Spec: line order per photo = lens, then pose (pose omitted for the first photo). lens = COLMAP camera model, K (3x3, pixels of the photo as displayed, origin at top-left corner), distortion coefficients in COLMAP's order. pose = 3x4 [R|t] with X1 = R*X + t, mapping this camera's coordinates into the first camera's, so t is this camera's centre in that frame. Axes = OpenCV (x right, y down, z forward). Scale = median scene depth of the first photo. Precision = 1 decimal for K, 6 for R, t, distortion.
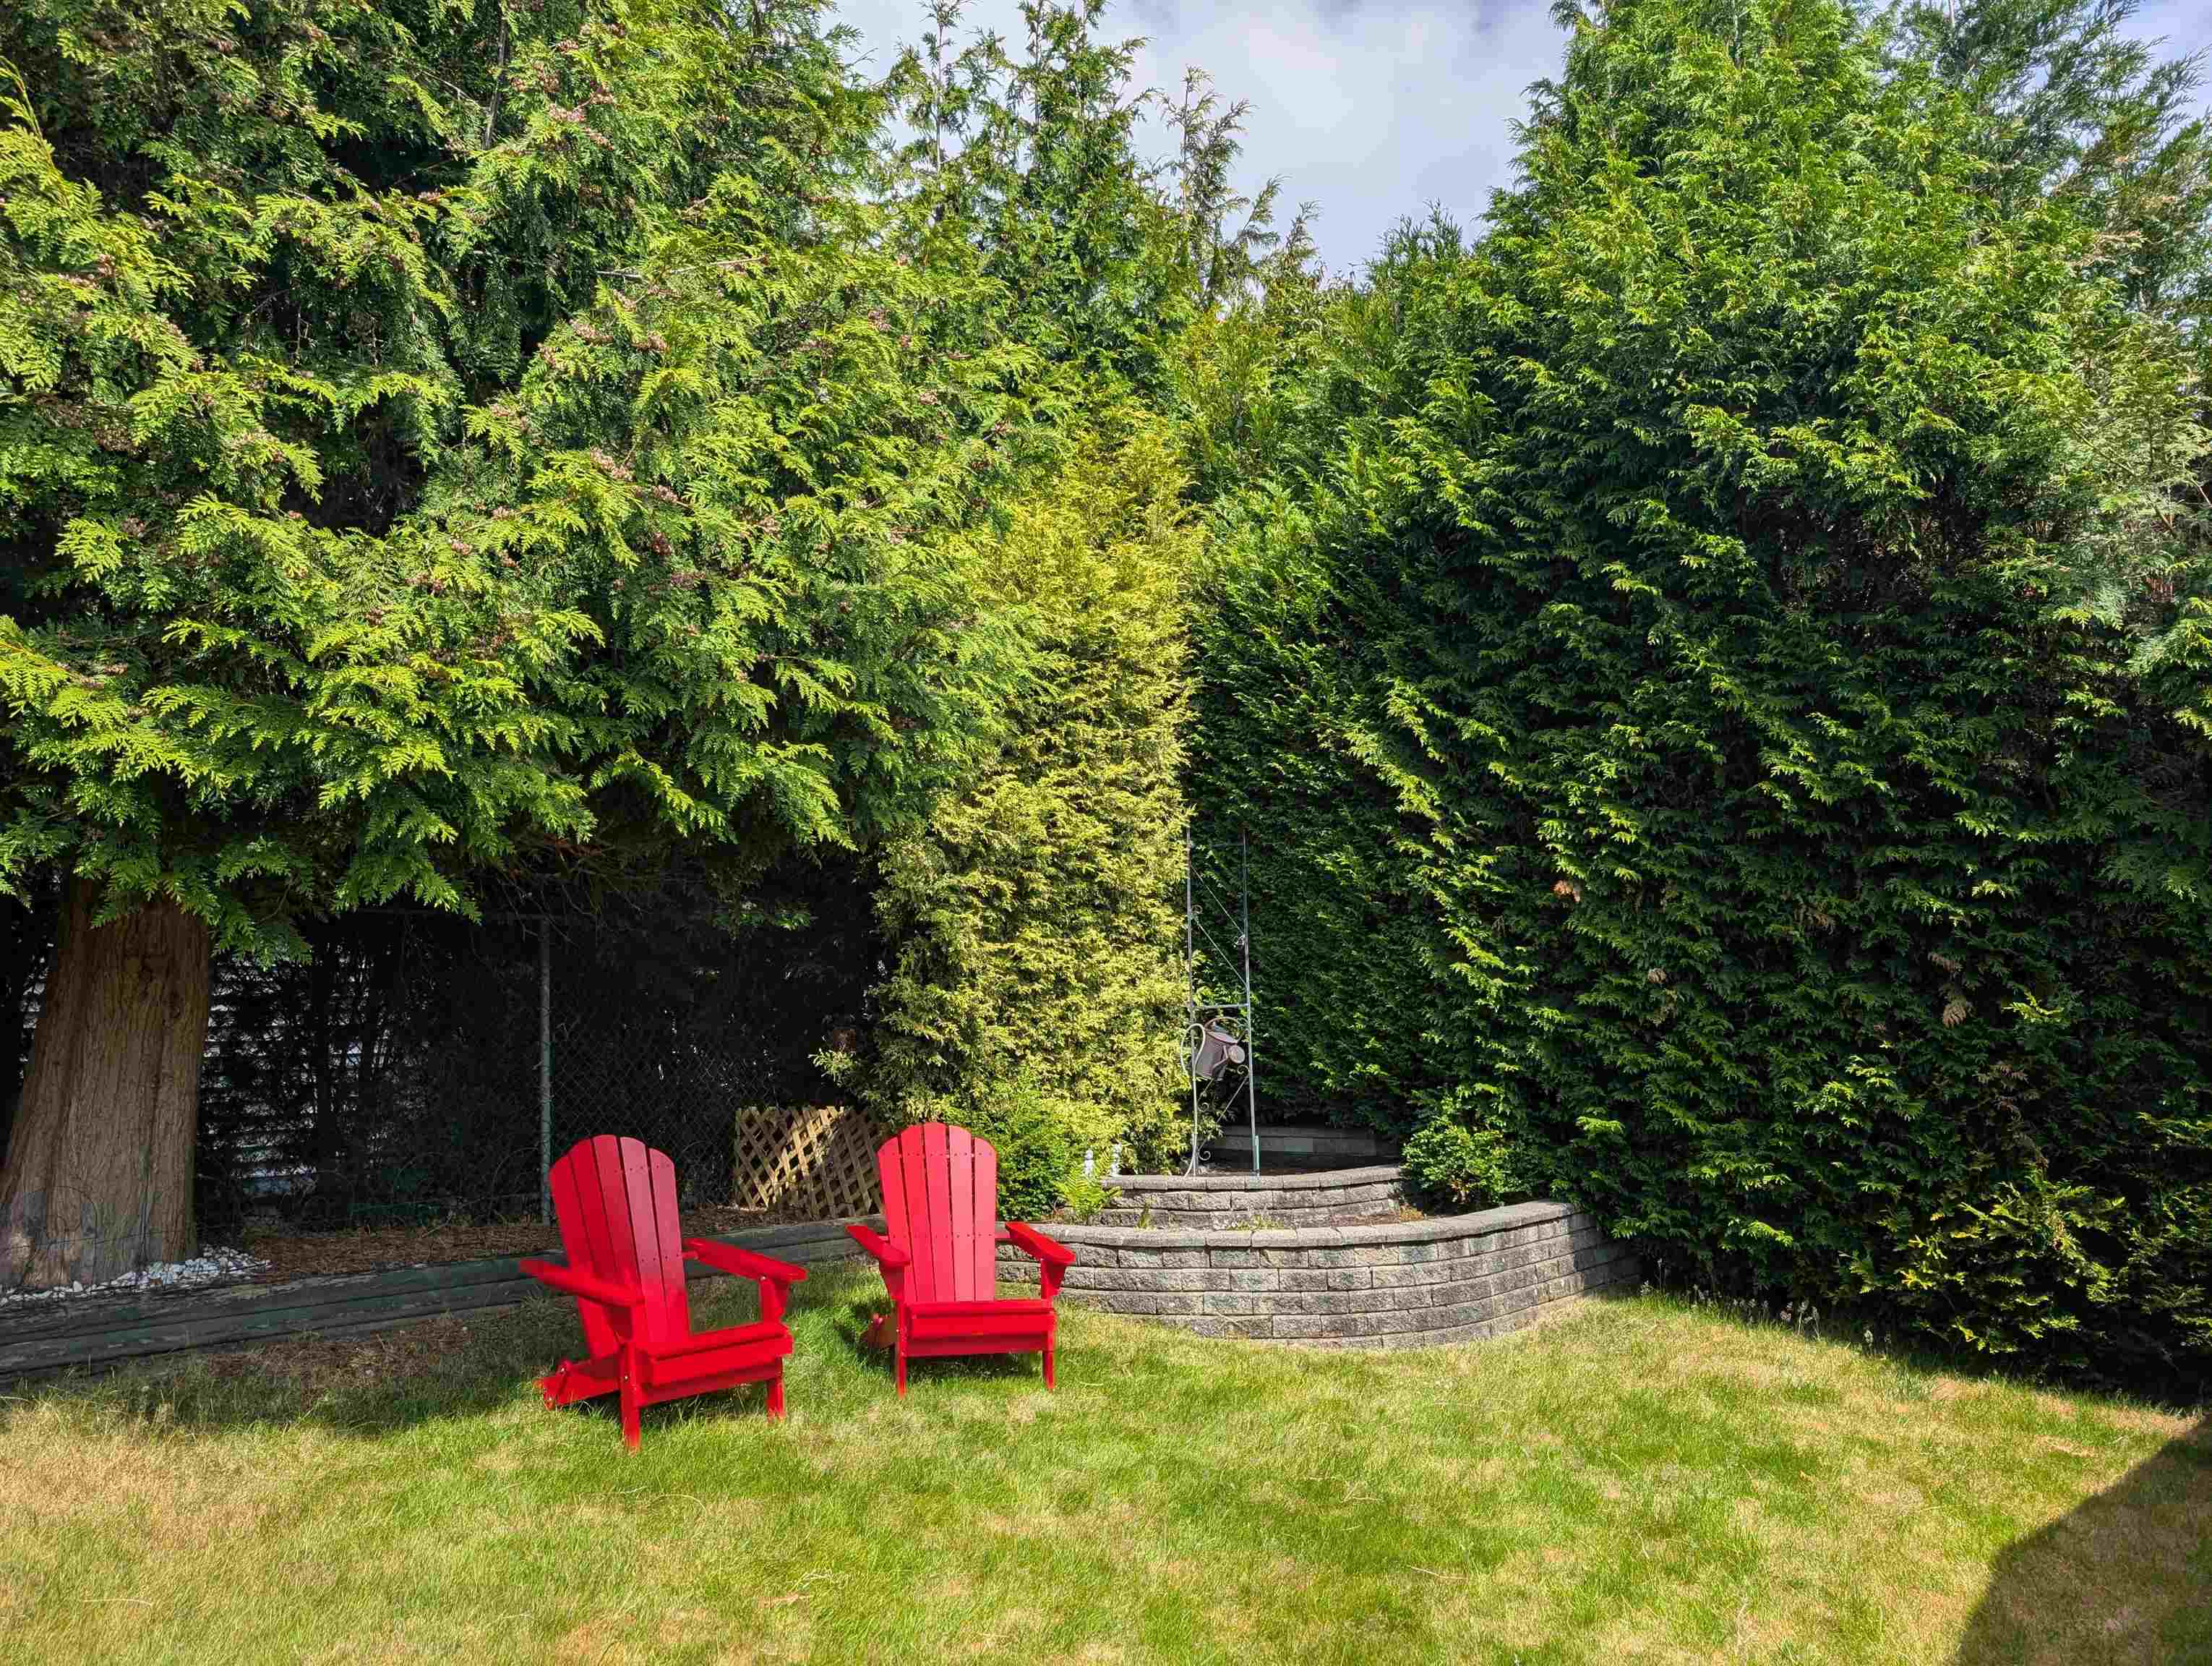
lens RADIAL K [[1588.5, 0, 1076.6], [0, 1588.5, 839.5], [0, 0, 1]] dist [0.027656, -0.023400]
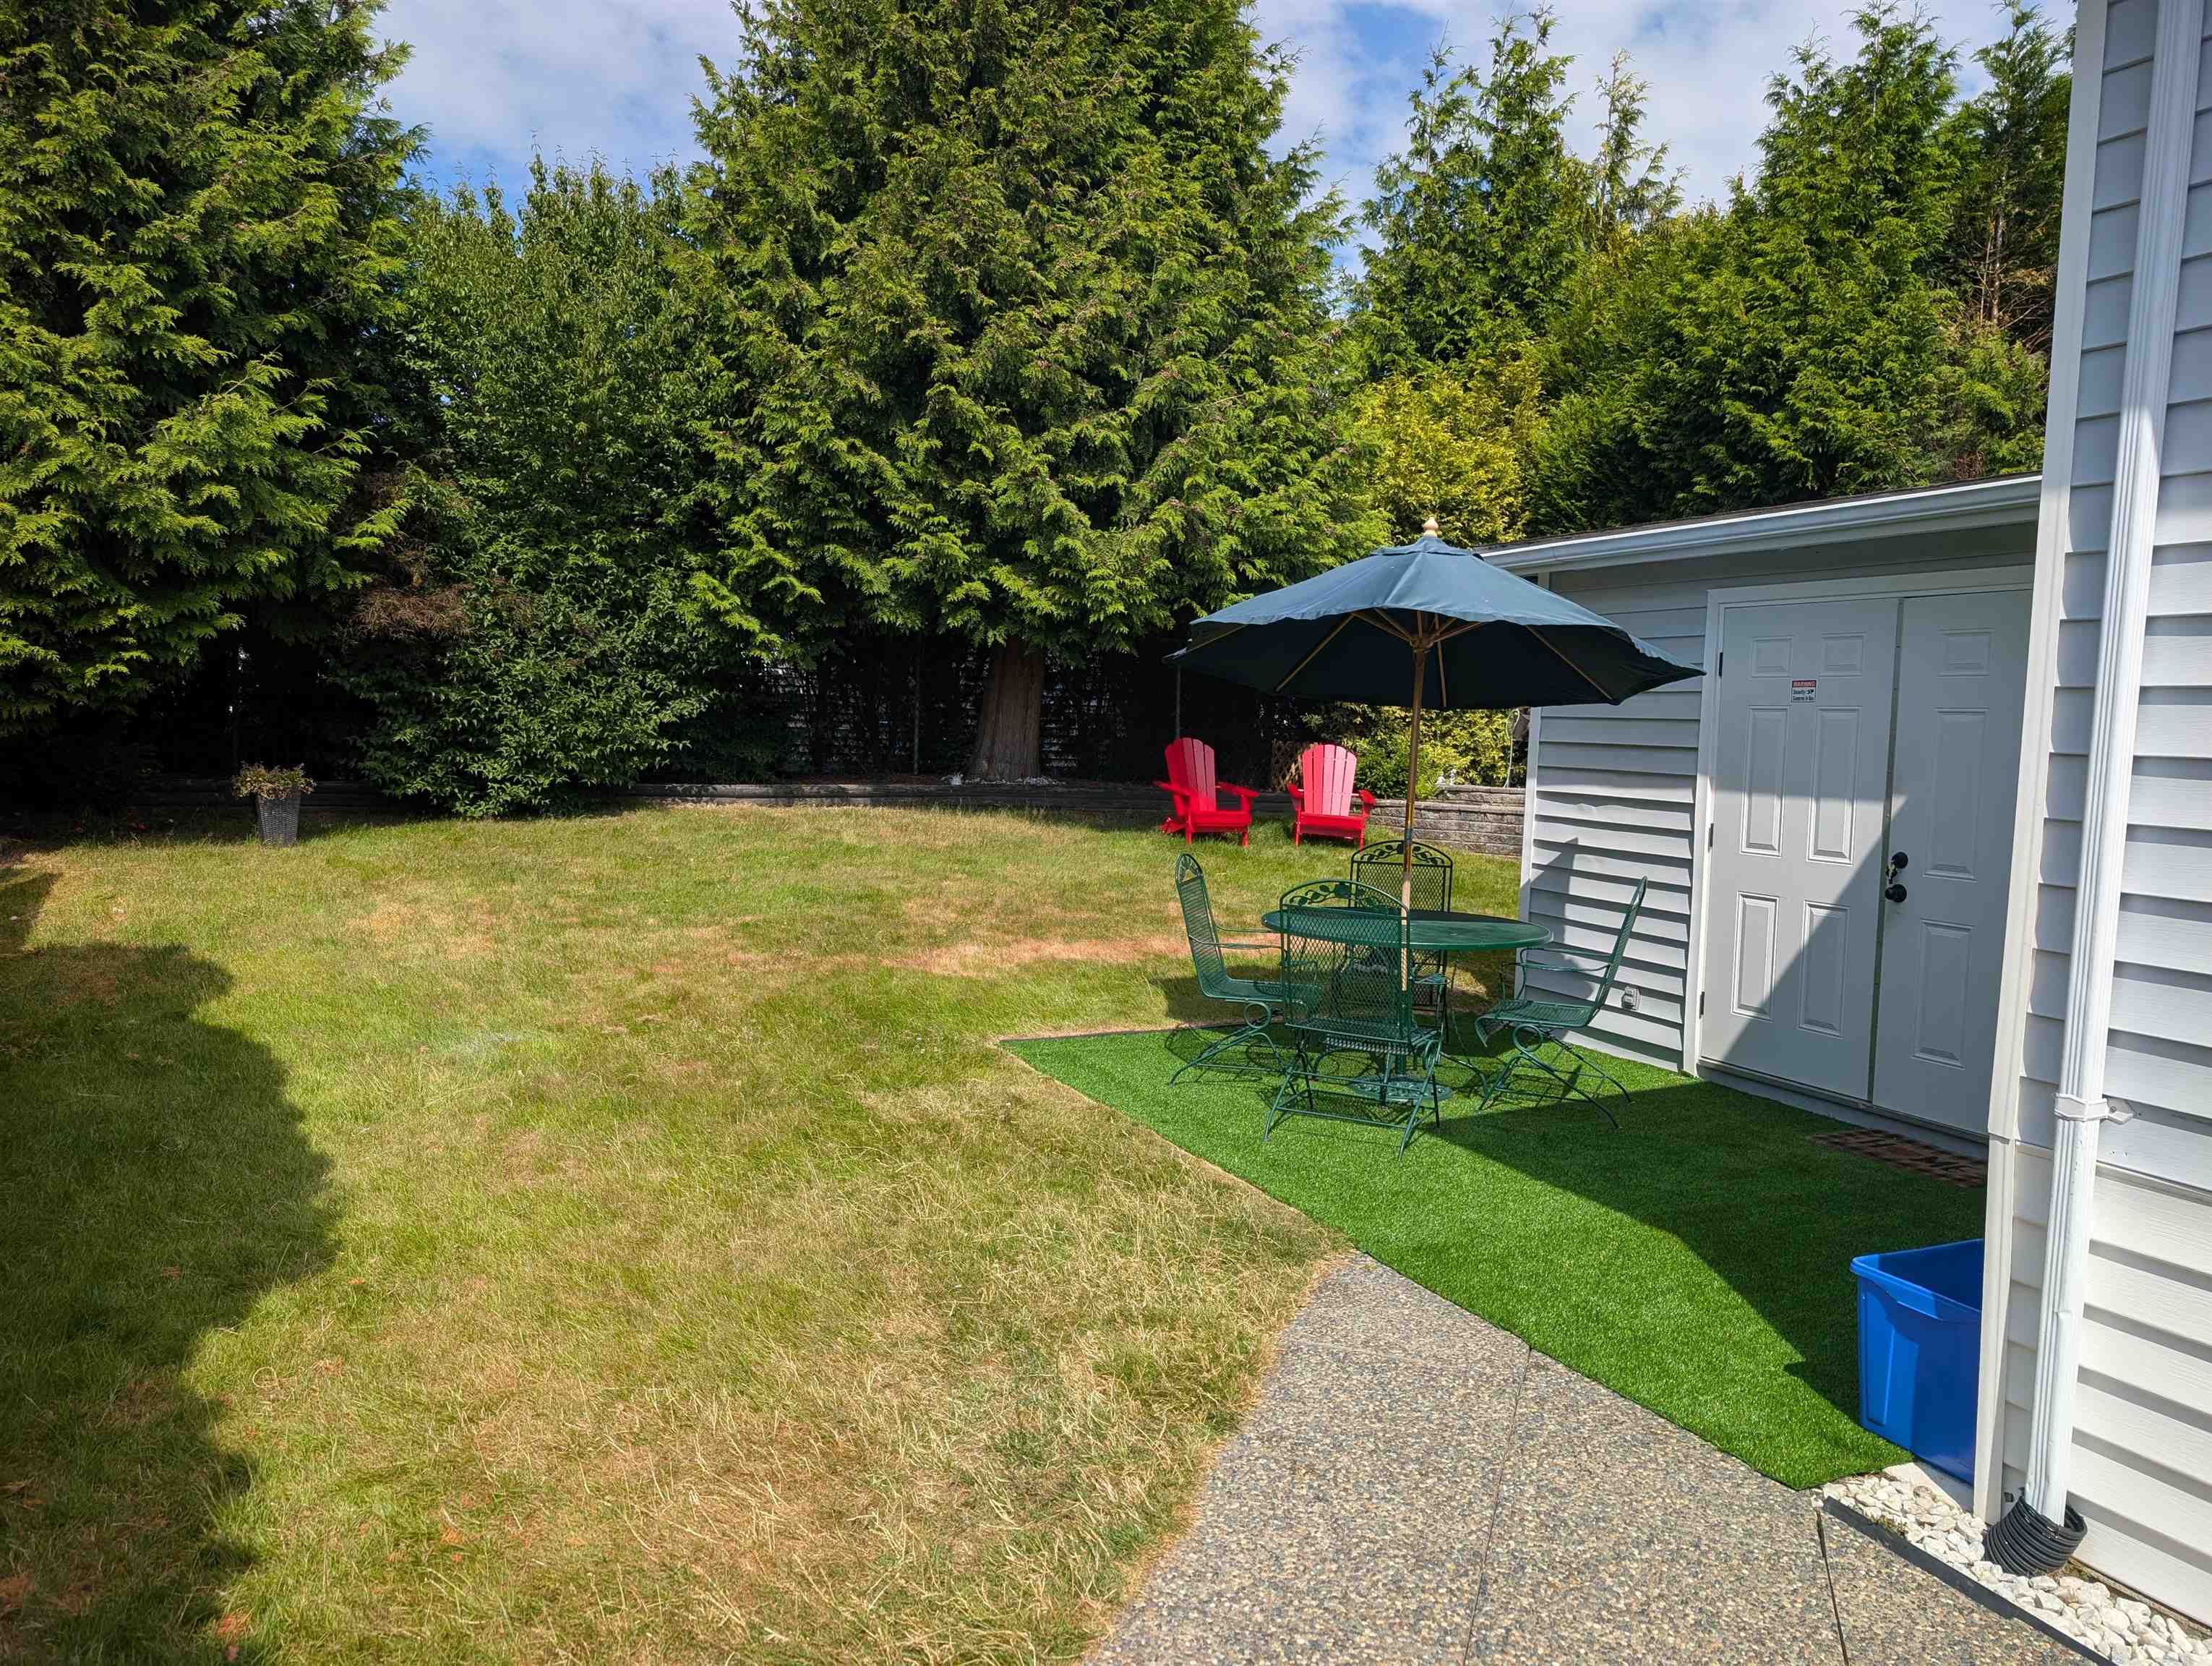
lens RADIAL K [[1588.5, 0, 1096.4], [0, 1588.5, 835.7], [0, 0, 1]] dist [0.027656, -0.023400]
pose [[0.915241, 0.081044, -0.394672, 0.672566], [-0.002679, 0.980763, 0.195183, -0.176828], [0.402898, -0.177582, 0.897852, -1.560625]]
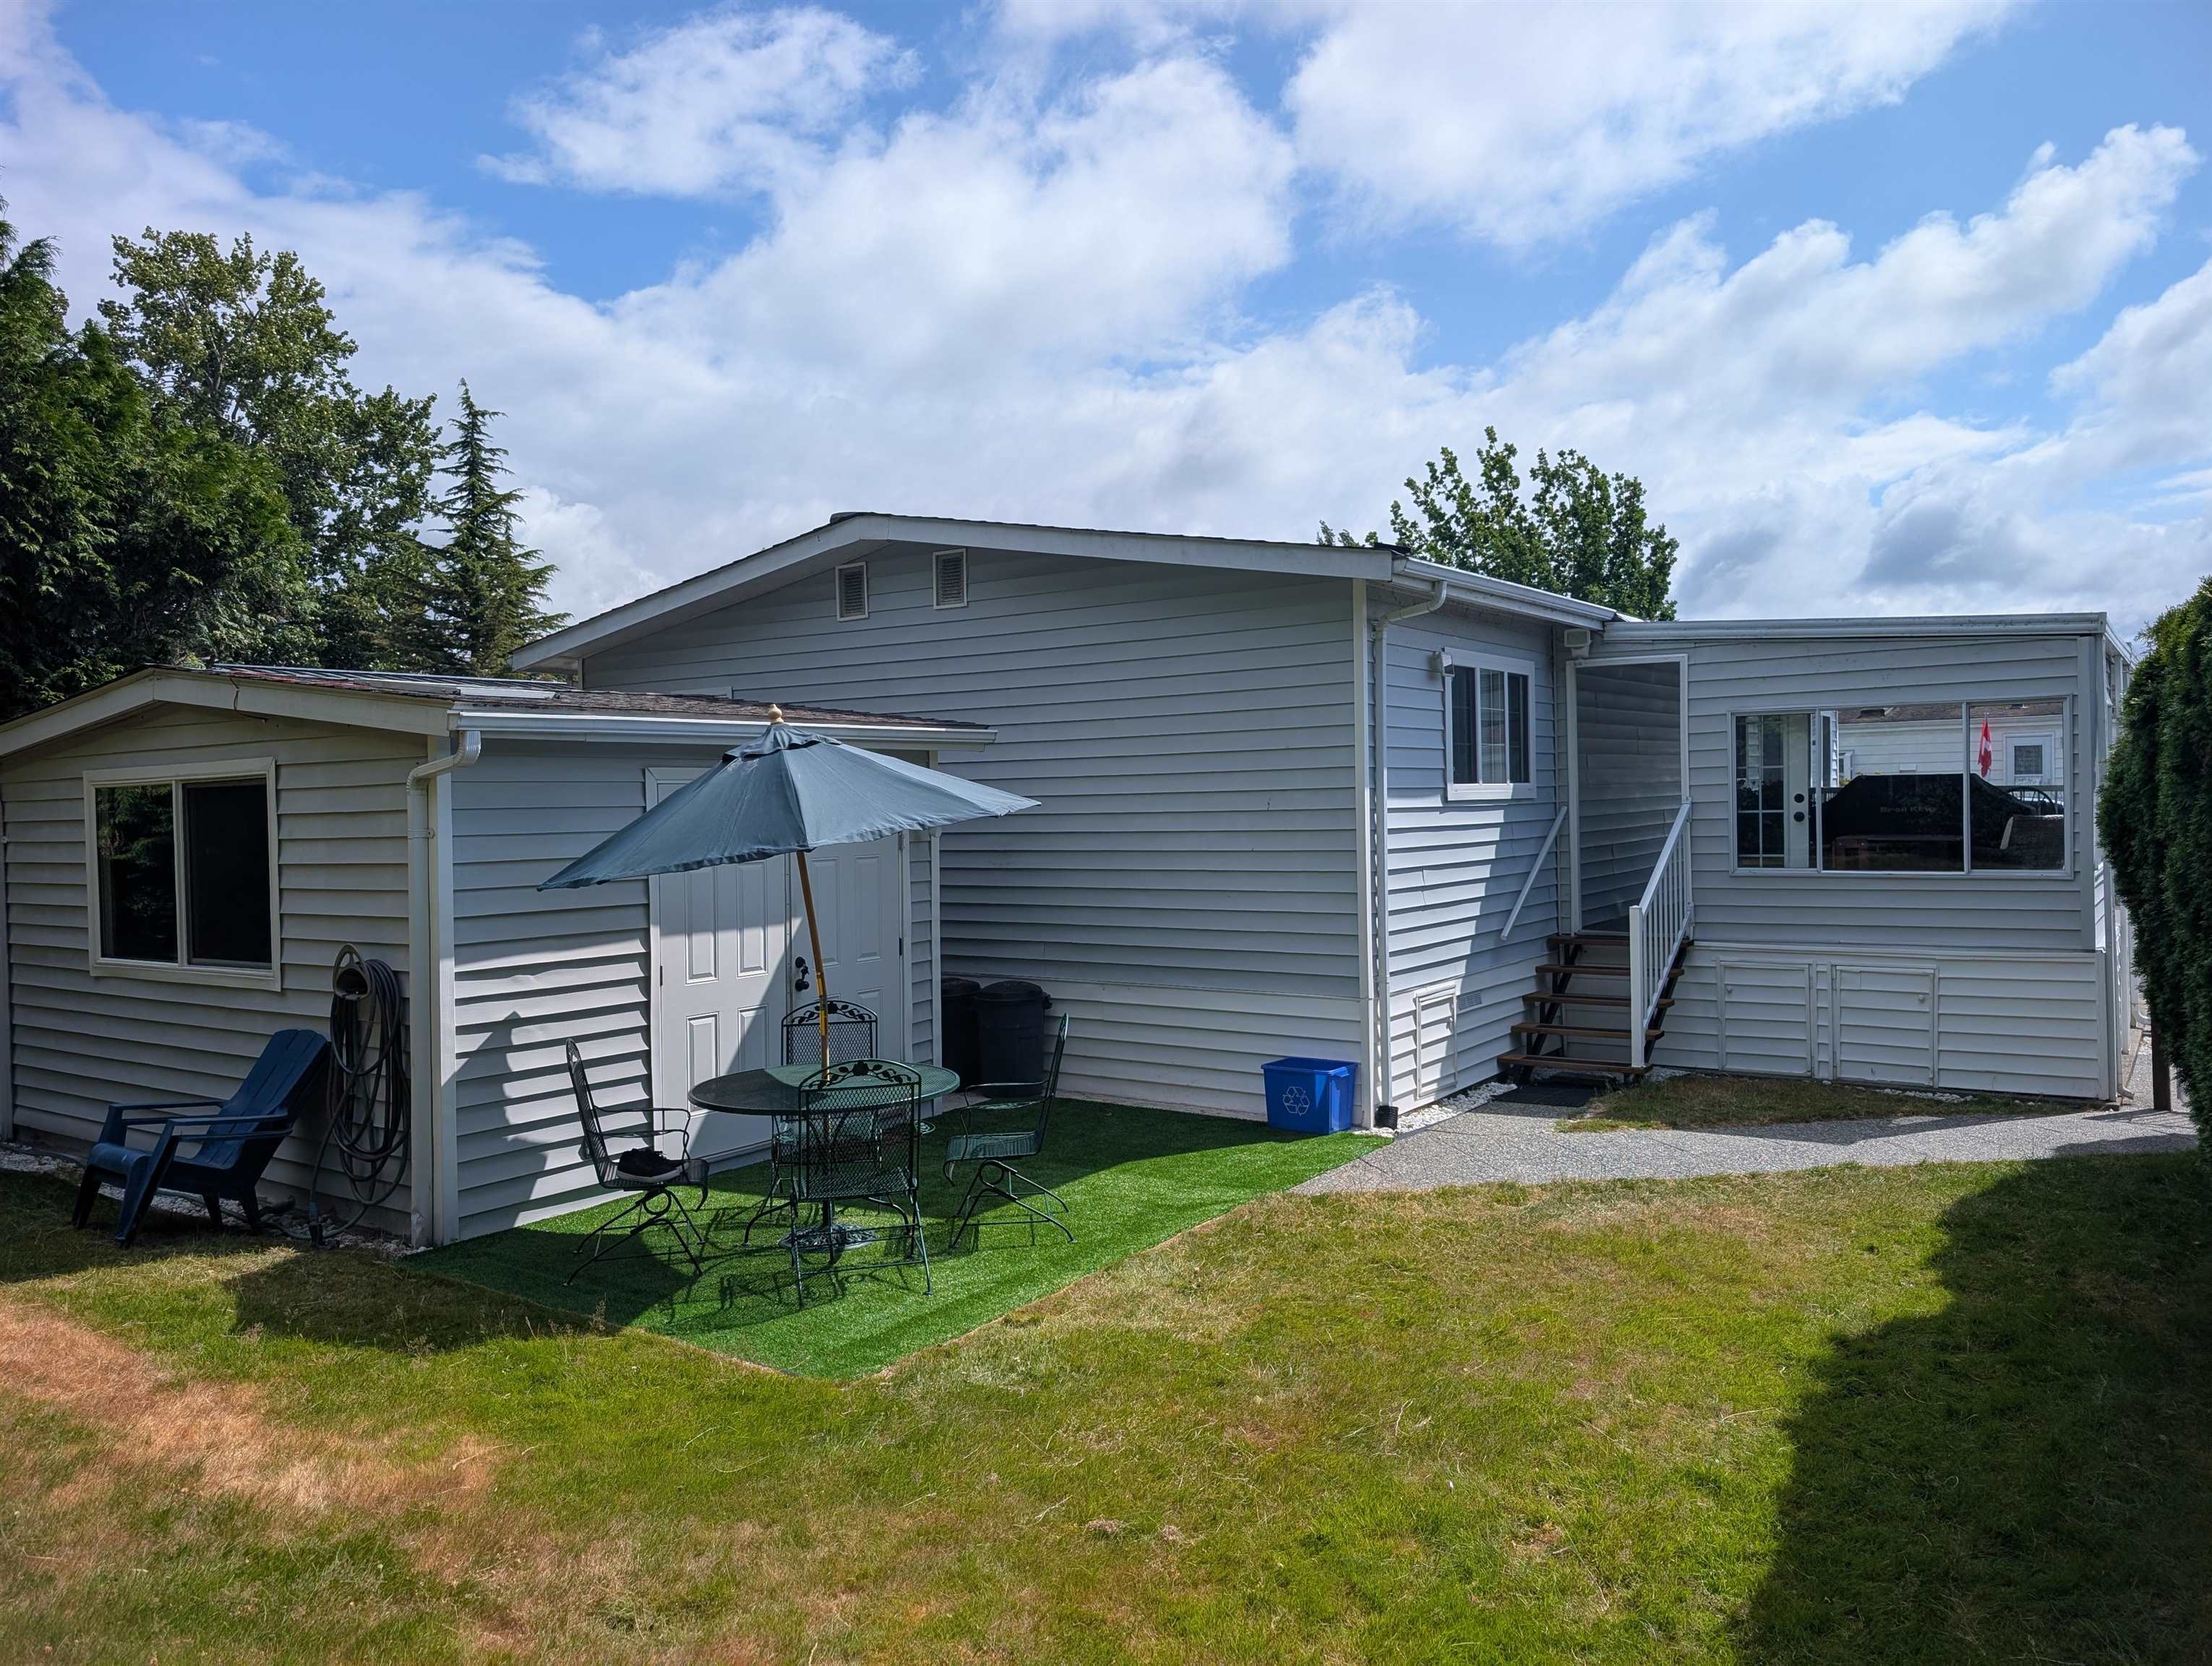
lens RADIAL K [[1588.5, 0, 1102.7], [0, 1588.5, 811.9], [0, 0, 1]] dist [0.027656, -0.023400]
pose [[-0.117653, 0.017890, 0.992894, -1.175440], [-0.104934, 0.994016, -0.030345, -0.065633], [-0.987495, -0.107758, -0.115072, -0.254877]]
